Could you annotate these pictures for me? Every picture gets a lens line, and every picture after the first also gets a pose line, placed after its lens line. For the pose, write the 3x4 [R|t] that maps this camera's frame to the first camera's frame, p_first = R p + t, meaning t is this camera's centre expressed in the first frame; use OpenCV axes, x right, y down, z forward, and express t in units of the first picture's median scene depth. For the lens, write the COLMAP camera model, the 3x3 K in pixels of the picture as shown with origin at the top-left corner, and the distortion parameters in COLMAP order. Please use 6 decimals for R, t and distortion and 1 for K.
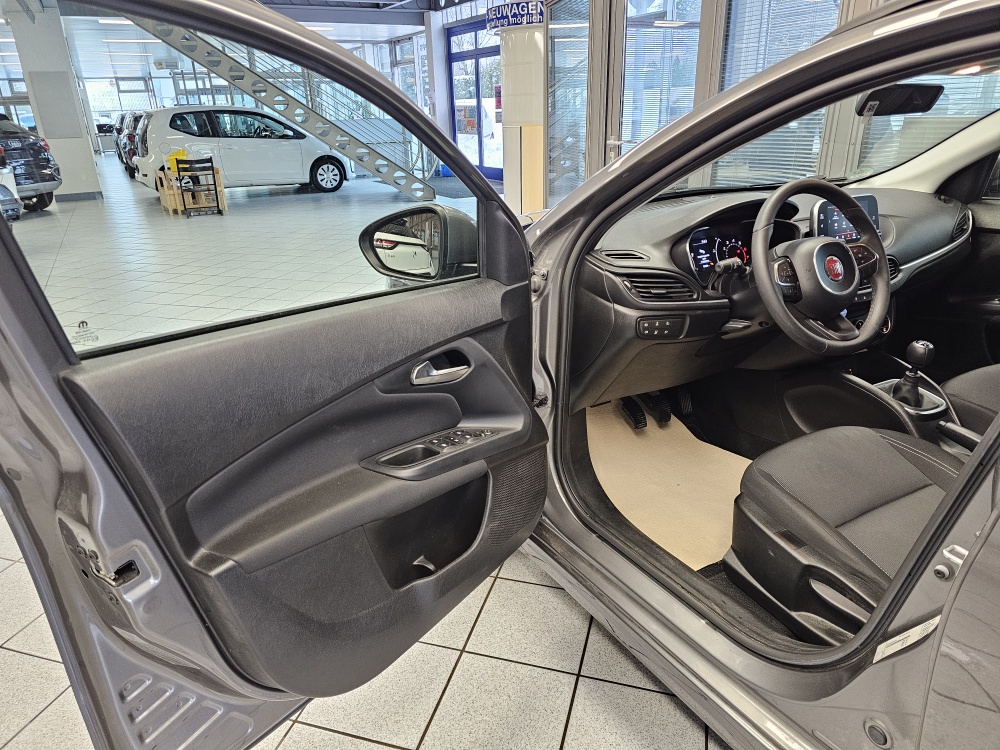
lens RADIAL K [[668.7, 0, 499.5], [0, 668.7, 367.0], [0, 0, 1]] dist [0.072689, -0.070109]
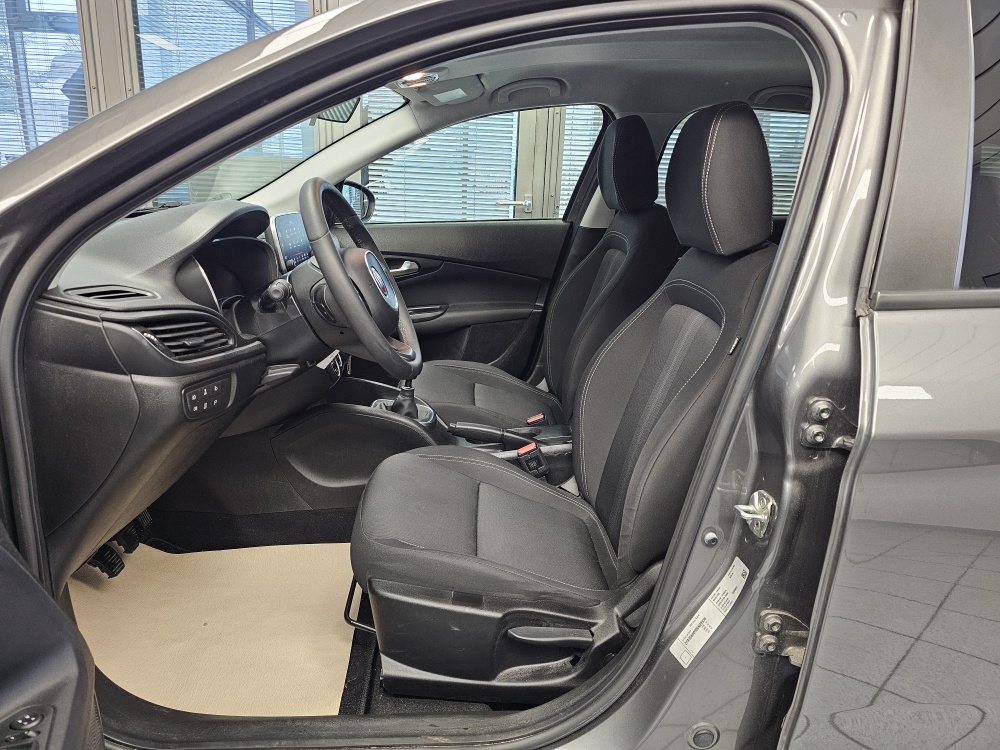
lens RADIAL K [[668.7, 0, 499.5], [0, 668.7, 367.0], [0, 0, 1]] dist [0.072689, -0.070109]
pose [[0.464207, -0.192879, 0.864471, -0.181945], [0.271346, 0.960042, 0.068493, -0.055098], [-0.843139, 0.202776, 0.497995, 0.442805]]
